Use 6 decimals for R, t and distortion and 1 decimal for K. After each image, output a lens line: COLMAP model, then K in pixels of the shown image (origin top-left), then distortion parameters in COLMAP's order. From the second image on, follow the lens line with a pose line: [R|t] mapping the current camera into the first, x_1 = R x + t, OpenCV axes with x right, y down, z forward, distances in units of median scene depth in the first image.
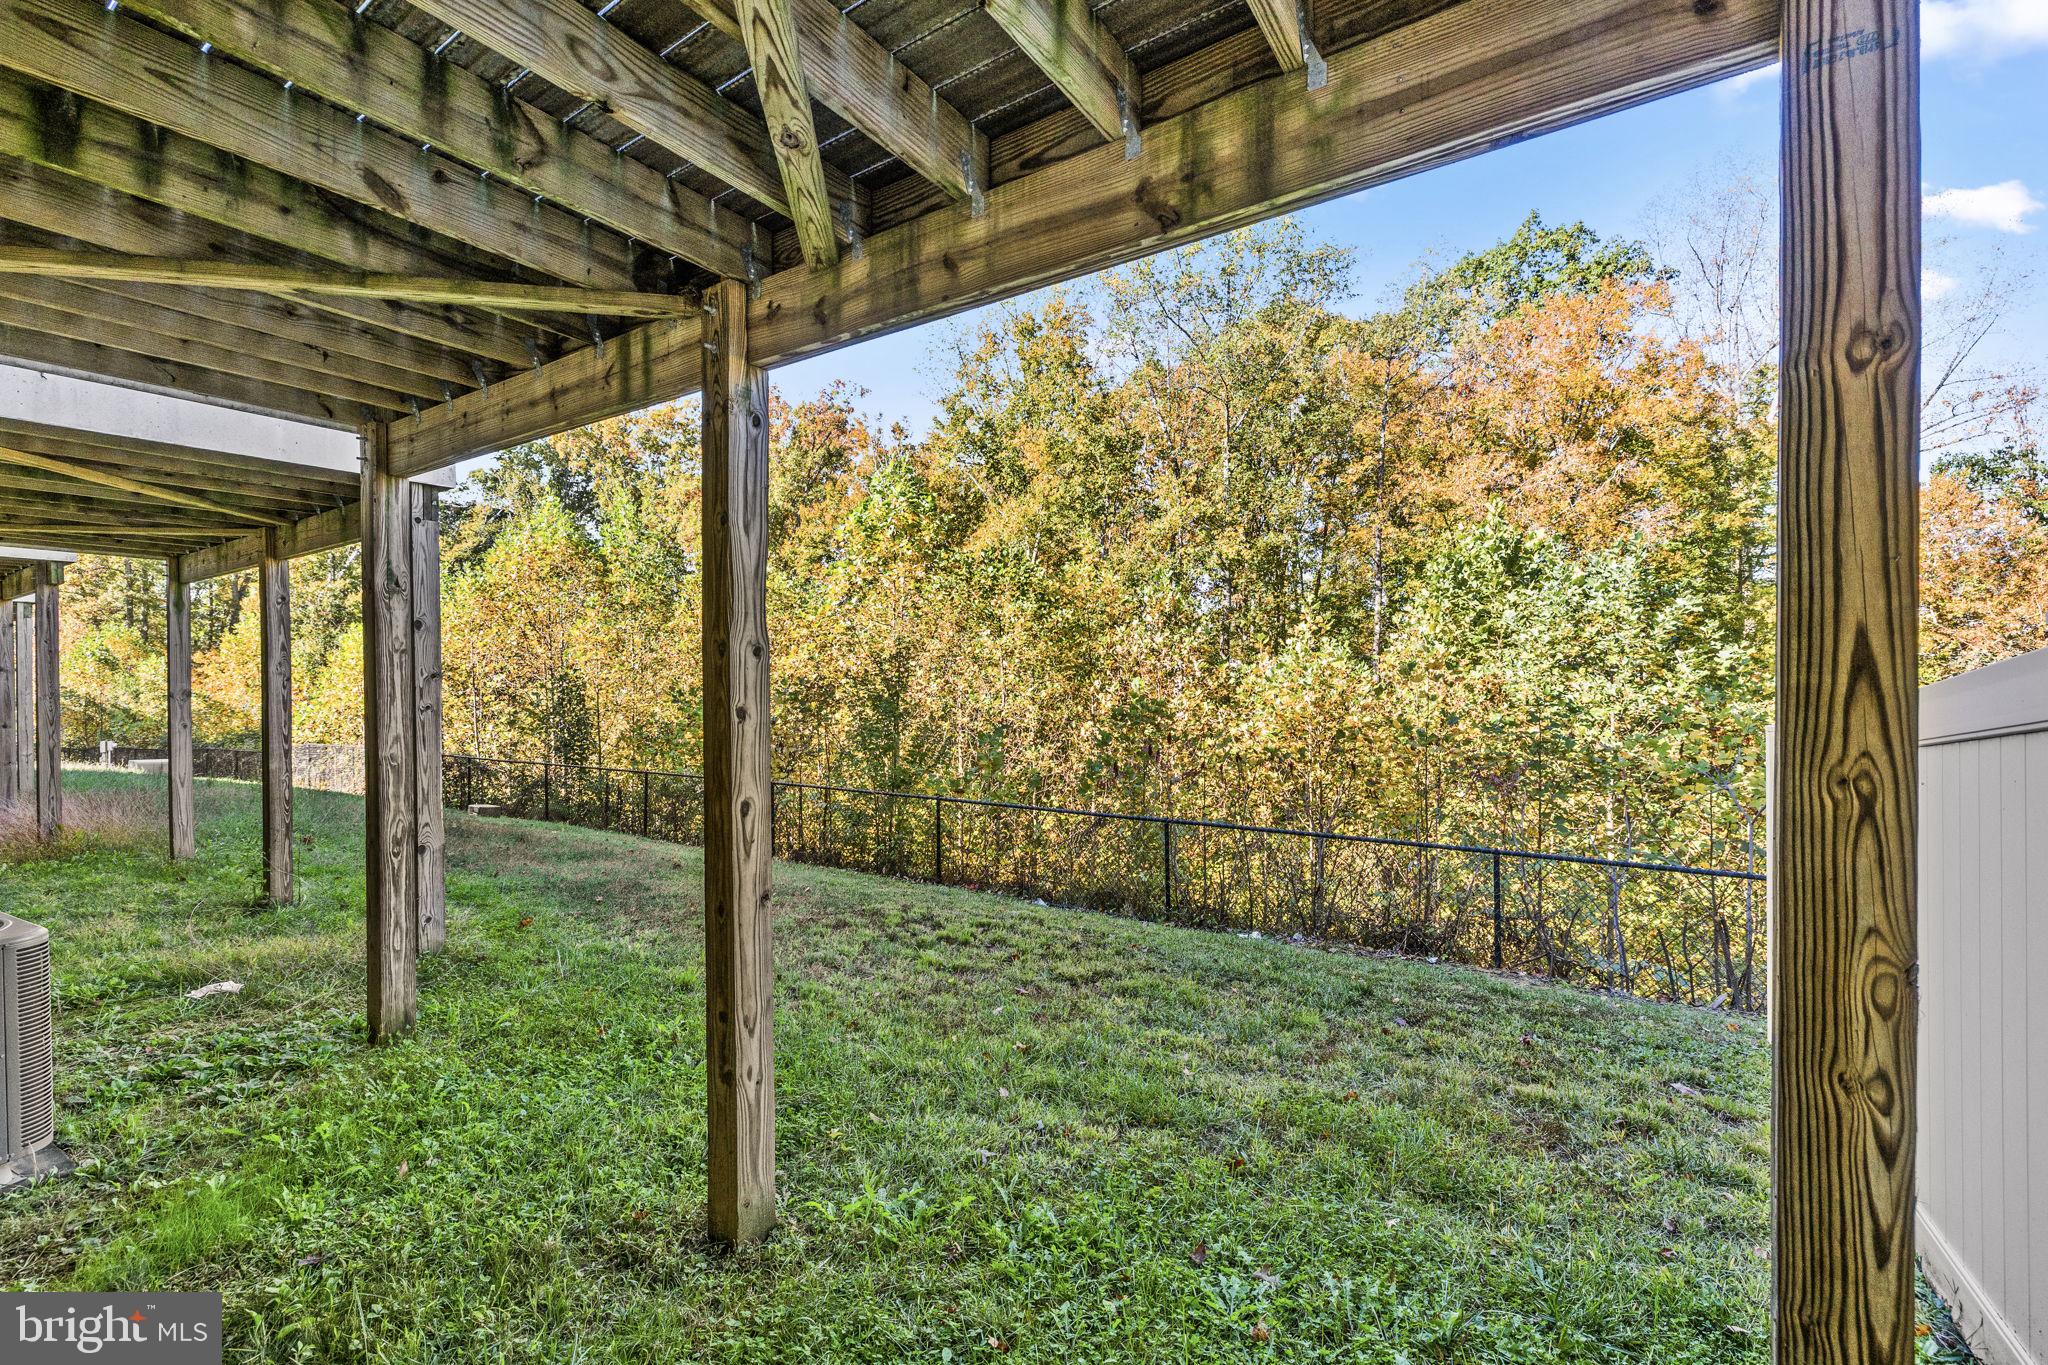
lens RADIAL K [[879.9, 0, 1024.0], [0, 879.9, 682.5], [0, 0, 1]] dist [0.000709, -0.000019]
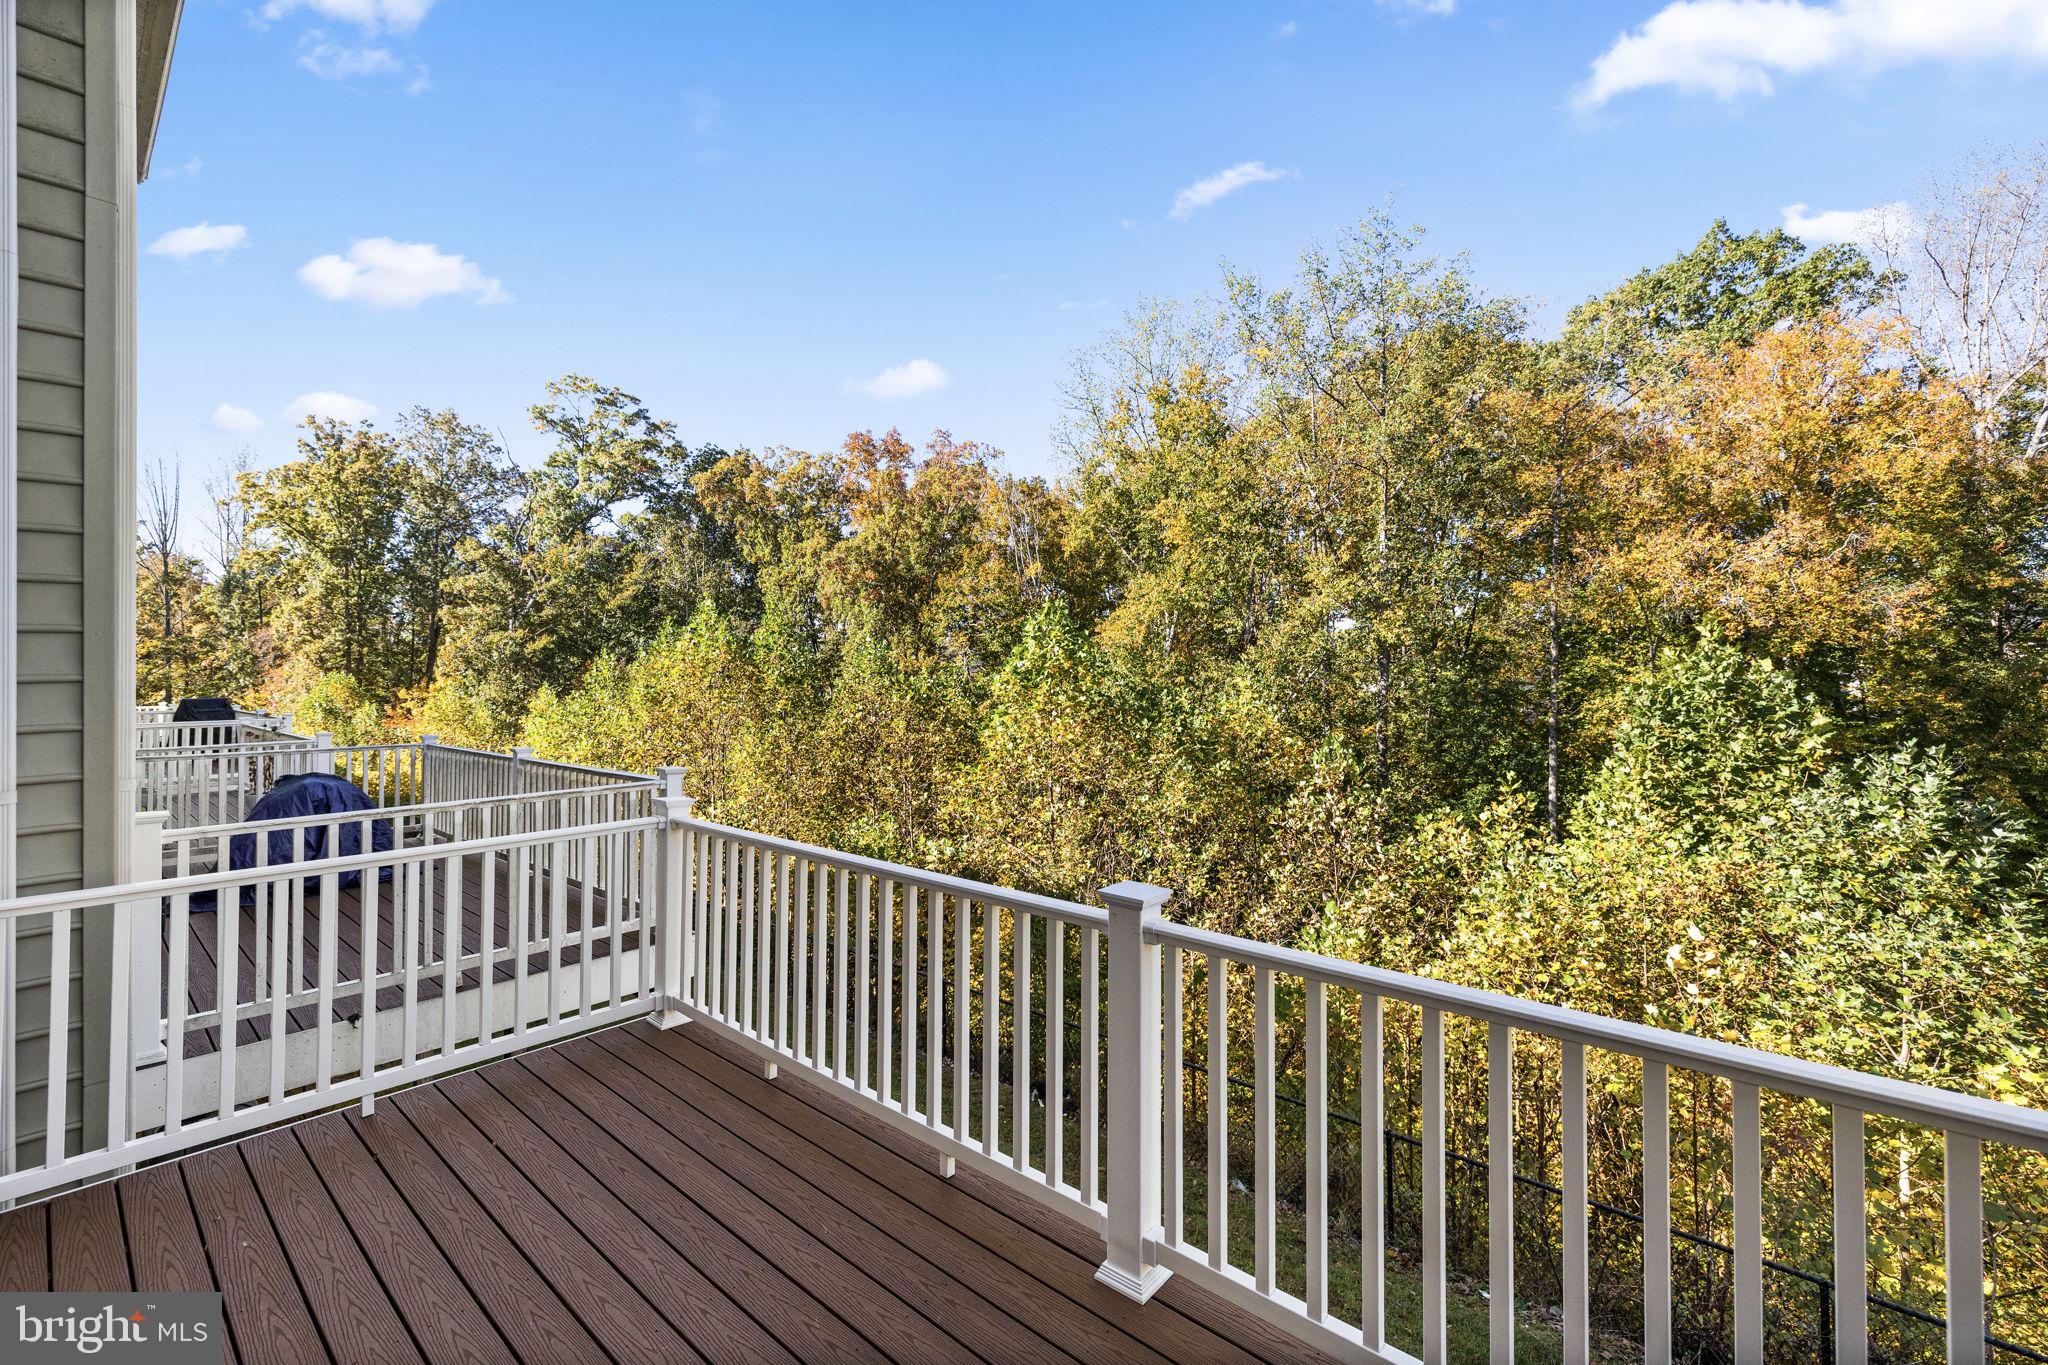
lens RADIAL K [[878.2, 0, 1015.3], [0, 878.2, 645.9], [0, 0, 1]] dist [0.000781, -0.000131]
pose [[0.990195, -0.005980, -0.139564, -0.026516], [0.002560, 0.999692, -0.024672, -0.101005], [0.139669, 0.024073, 0.989906, 0.013814]]
